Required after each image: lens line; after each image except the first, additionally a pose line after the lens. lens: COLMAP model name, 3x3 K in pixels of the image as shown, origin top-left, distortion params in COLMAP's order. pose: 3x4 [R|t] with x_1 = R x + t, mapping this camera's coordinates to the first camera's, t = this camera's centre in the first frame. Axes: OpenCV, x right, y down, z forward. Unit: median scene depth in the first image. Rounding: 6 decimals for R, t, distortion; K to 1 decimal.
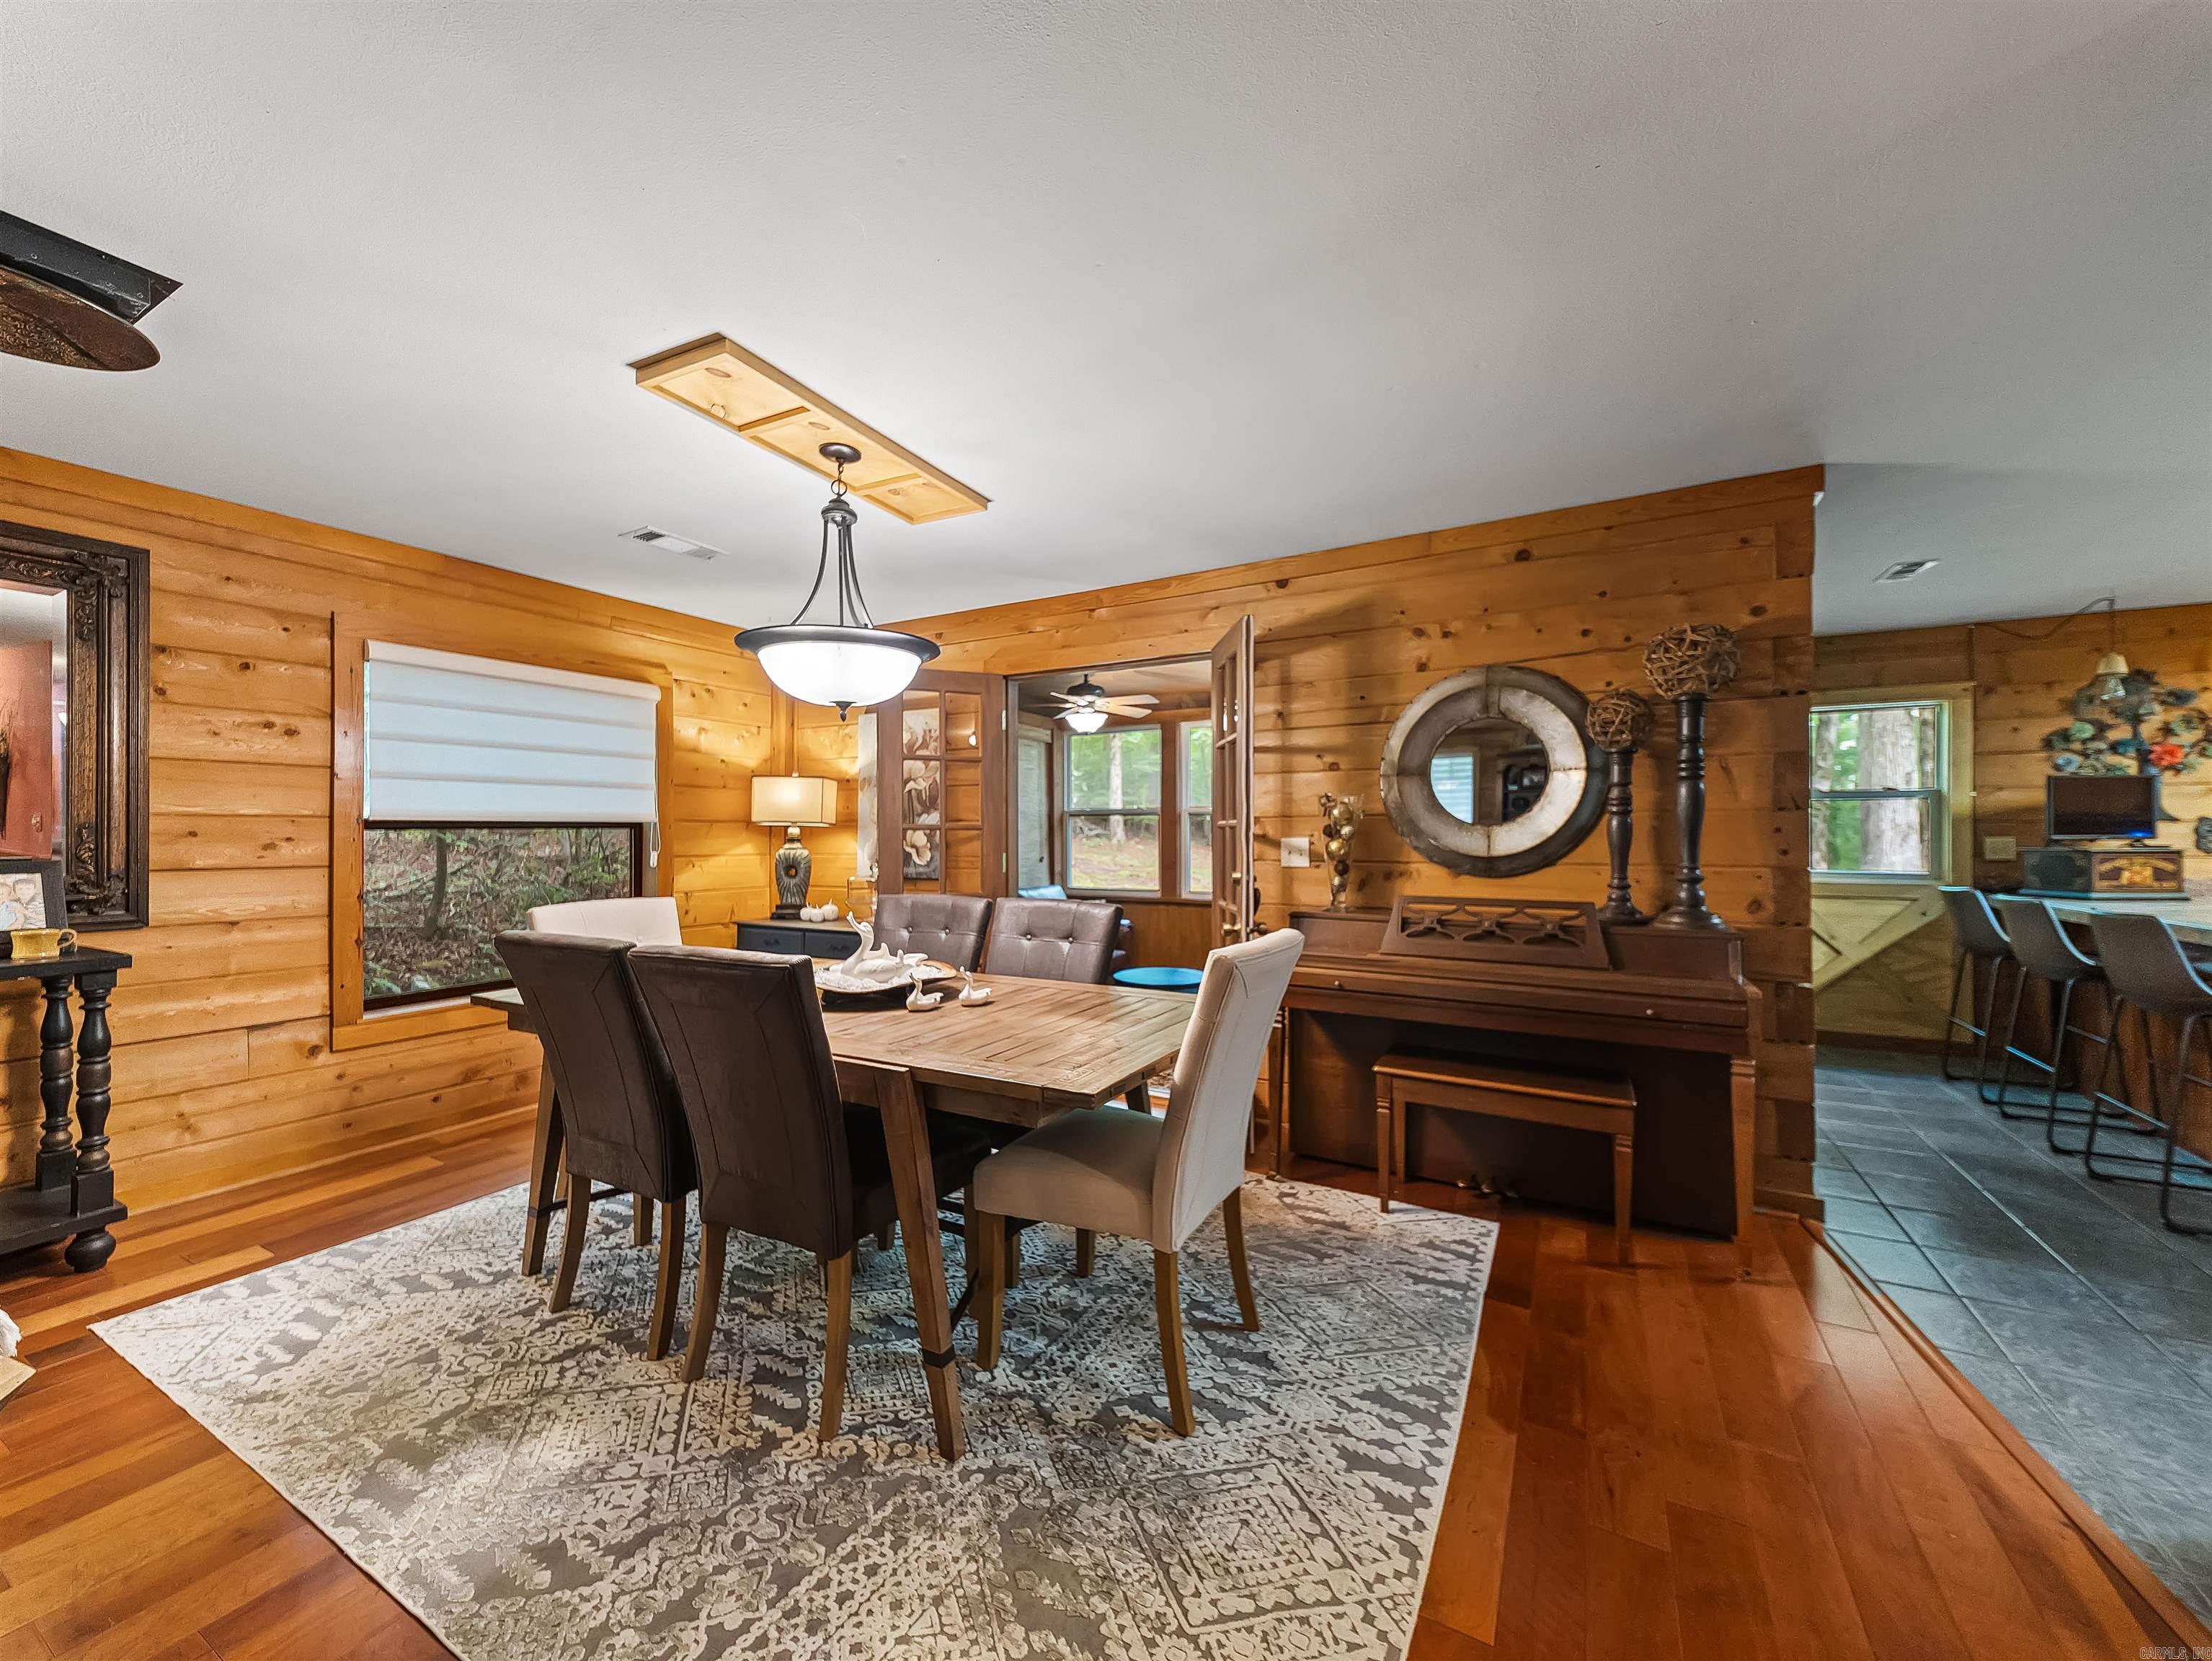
lens RADIAL K [[859.0, 0, 1099.4], [0, 859.0, 829.9], [0, 0, 1]] dist [0.035171, -0.013369]
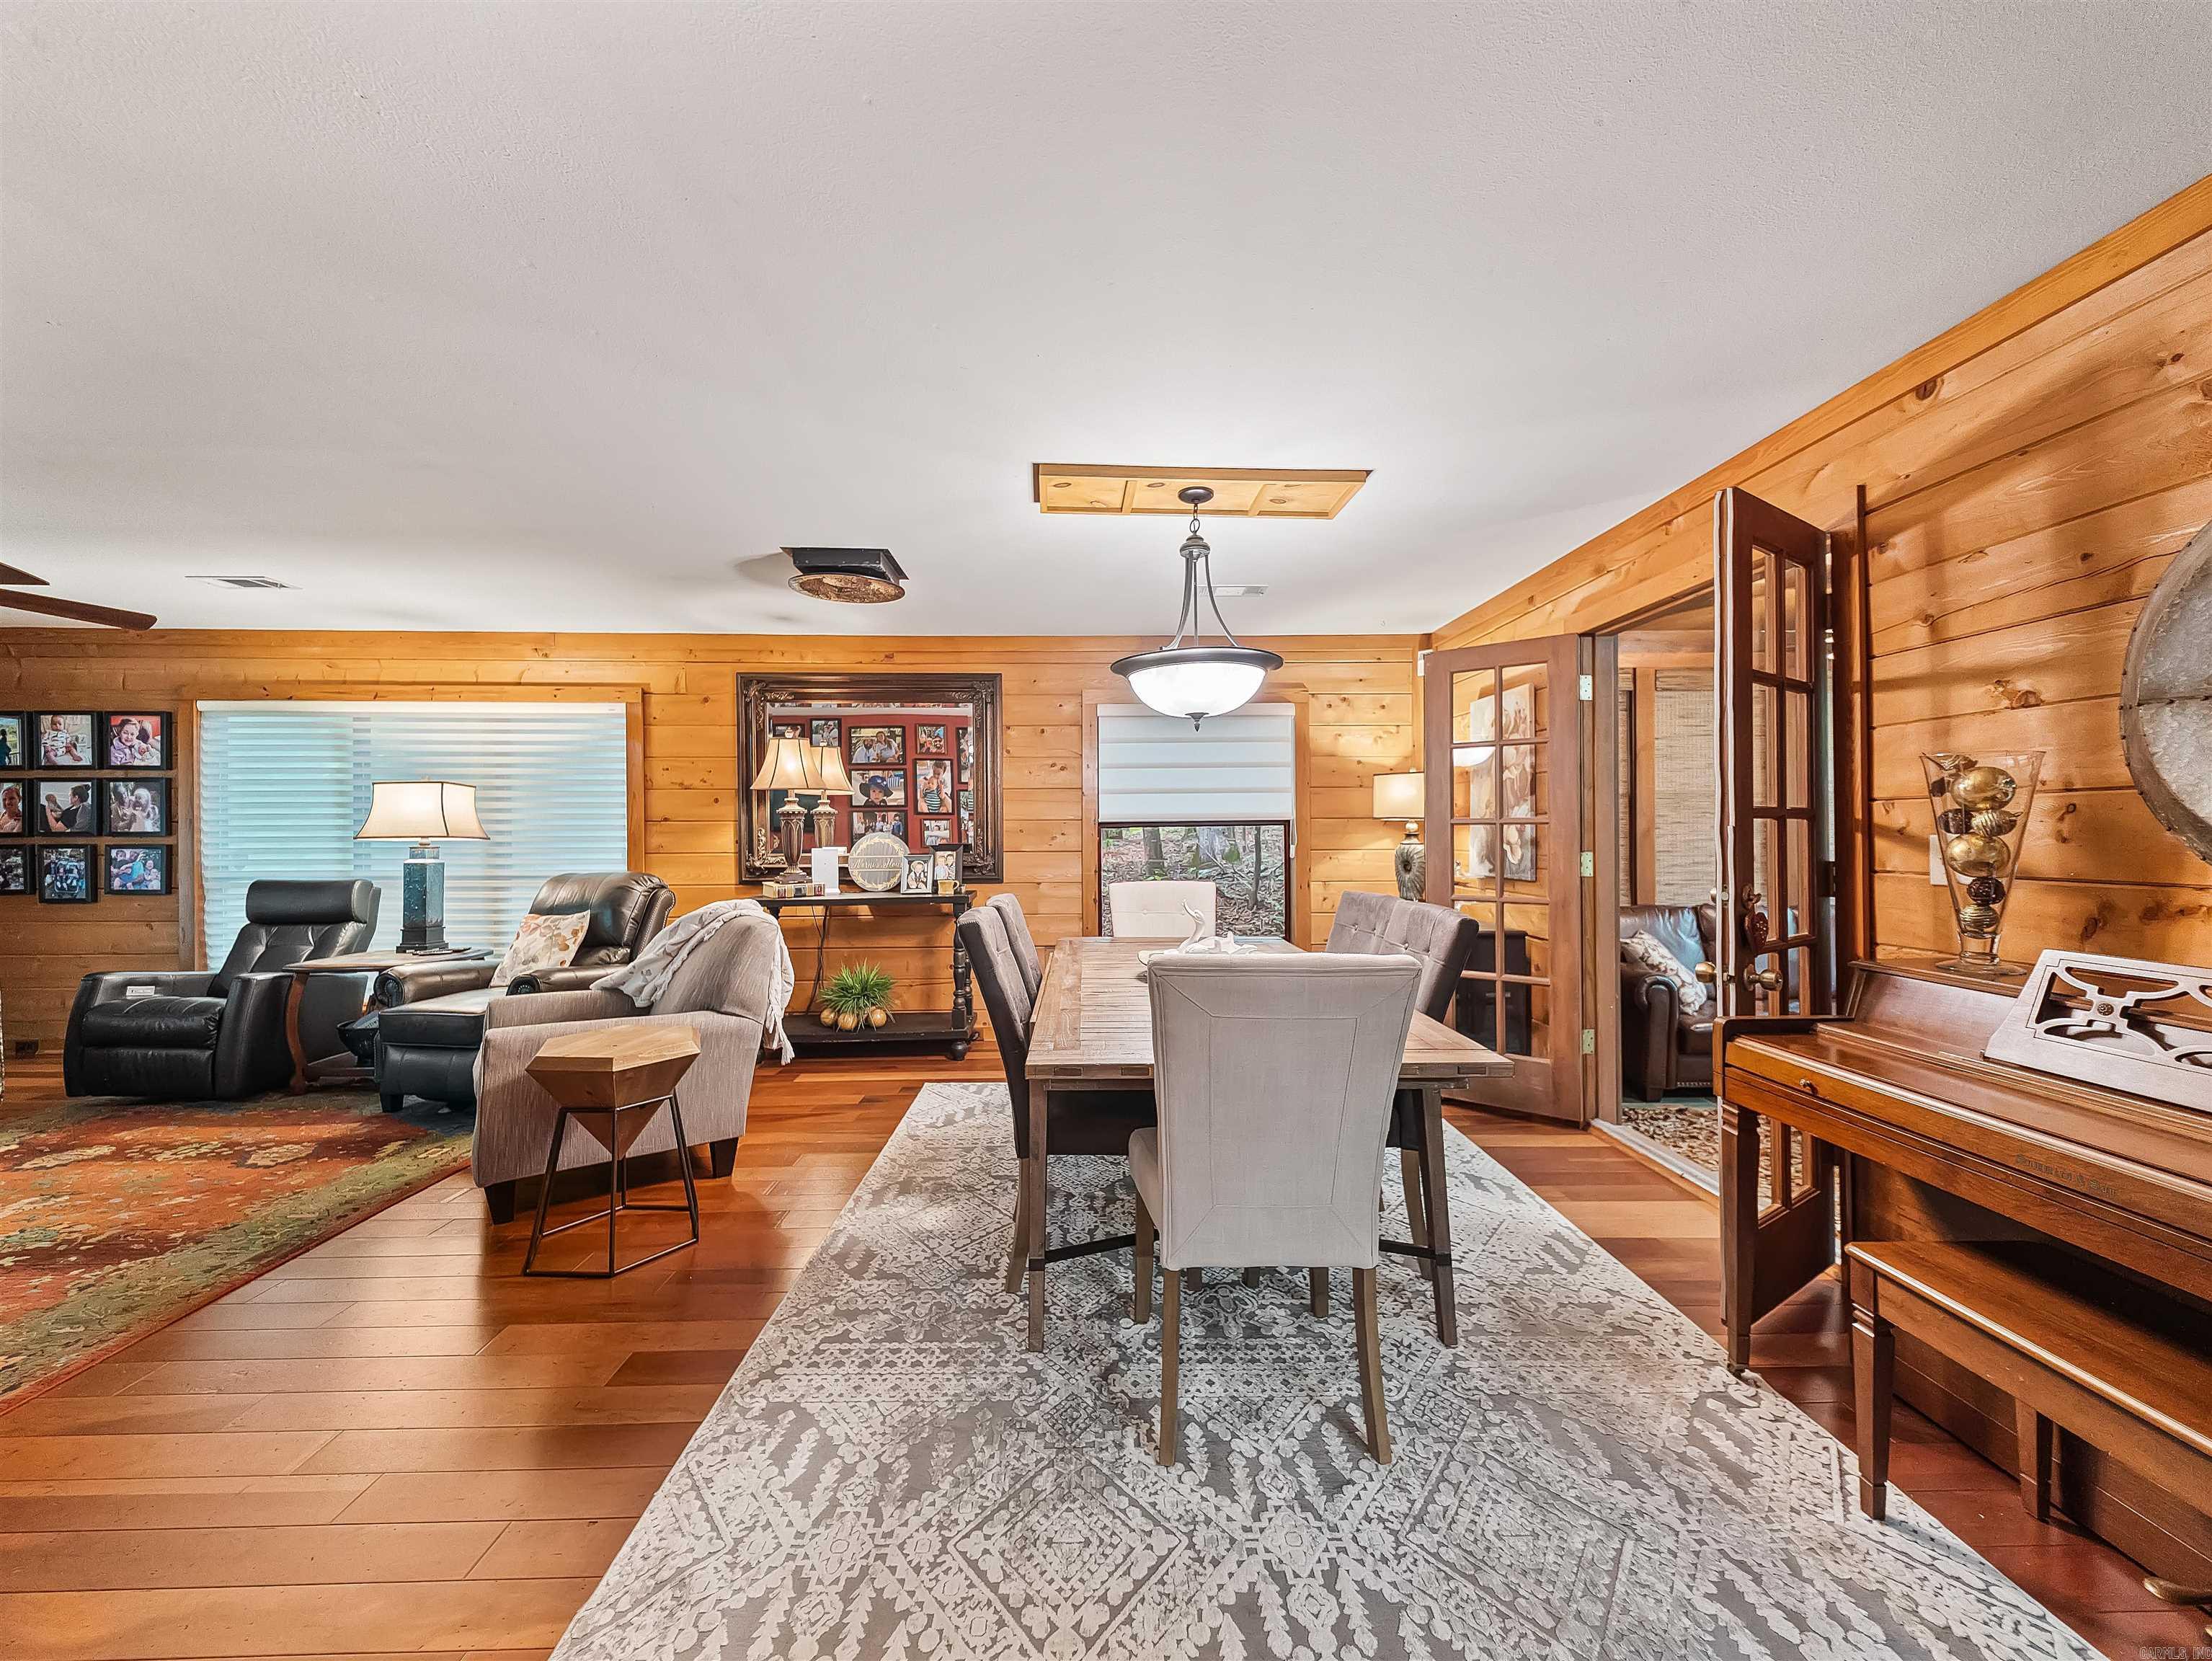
lens RADIAL K [[859.0, 0, 1099.4], [0, 859.0, 829.9], [0, 0, 1]] dist [0.035171, -0.013369]
pose [[0.504810, -0.002560, -0.863226, 0.634310], [0.008584, 0.999961, 0.002054, 0.000078], [0.863188, -0.008447, 0.504813, 0.331788]]
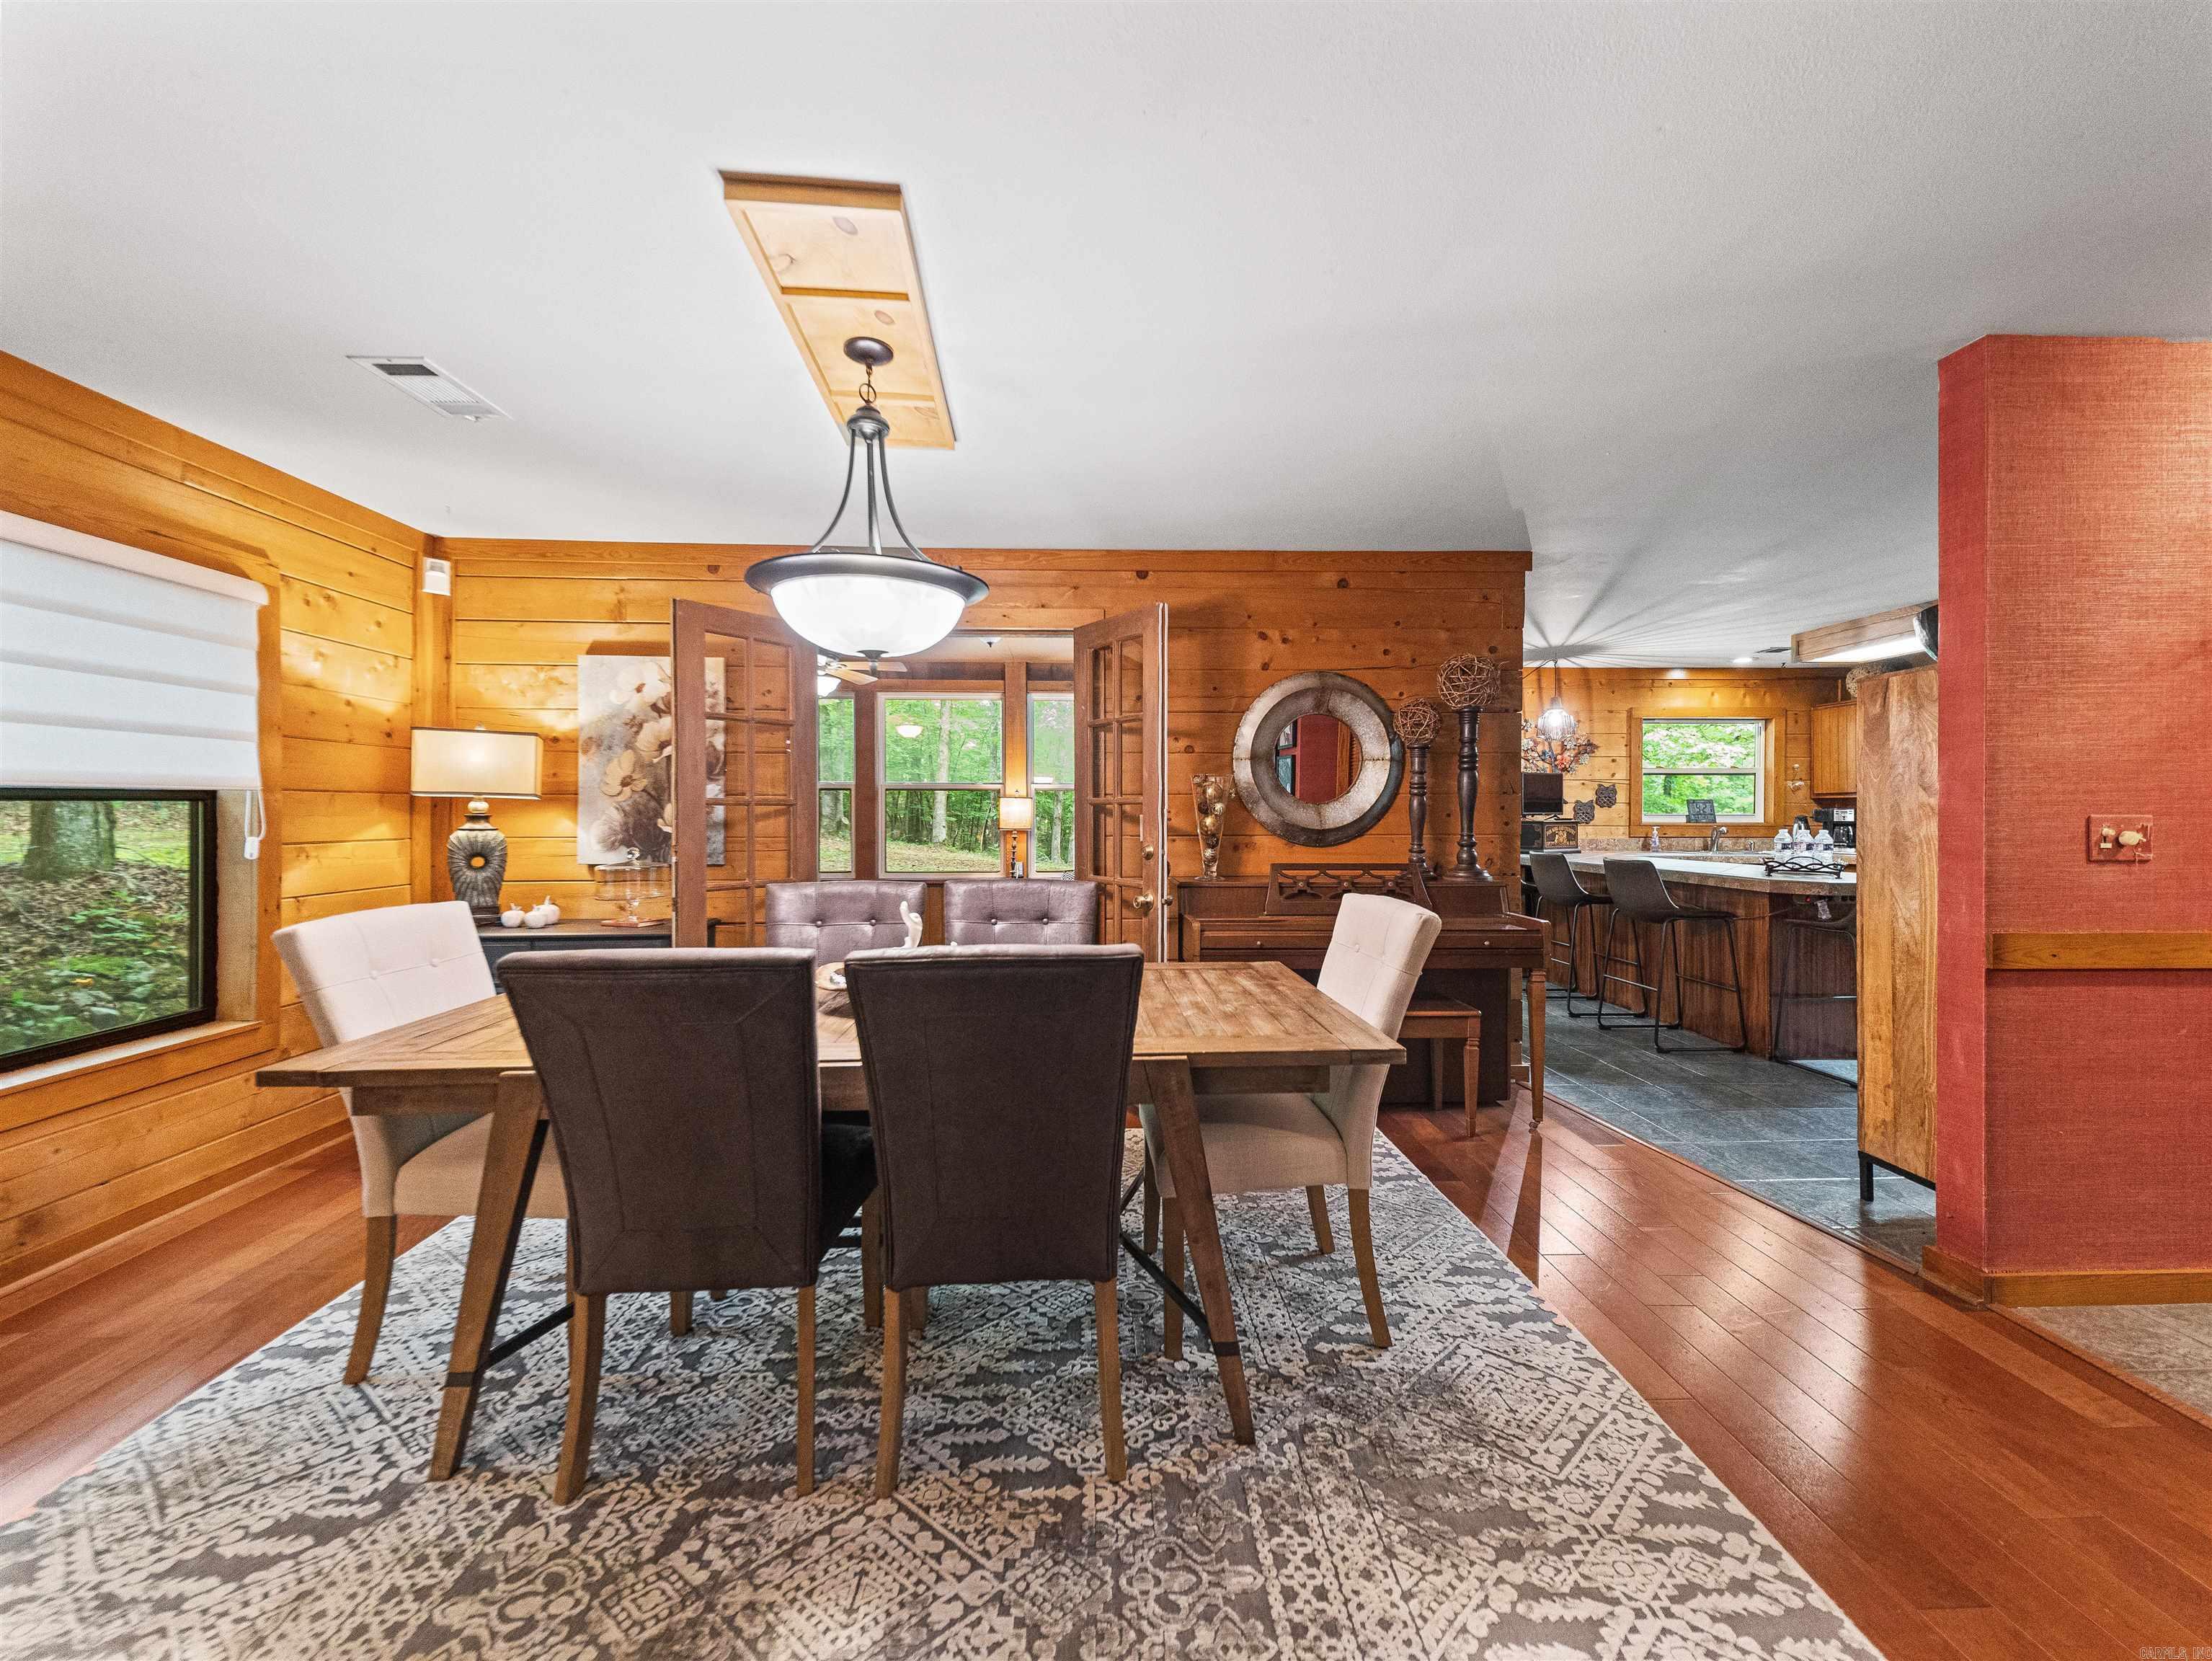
lens RADIAL K [[868.7, 0, 1099.1], [0, 868.7, 812.5], [0, 0, 1]] dist [0.033901, -0.012094]
pose [[0.848163, 0.000104, 0.529735, -0.581210], [-0.003393, 0.999981, 0.005235, 0.002546], [-0.529724, -0.006238, 0.848147, 0.171711]]
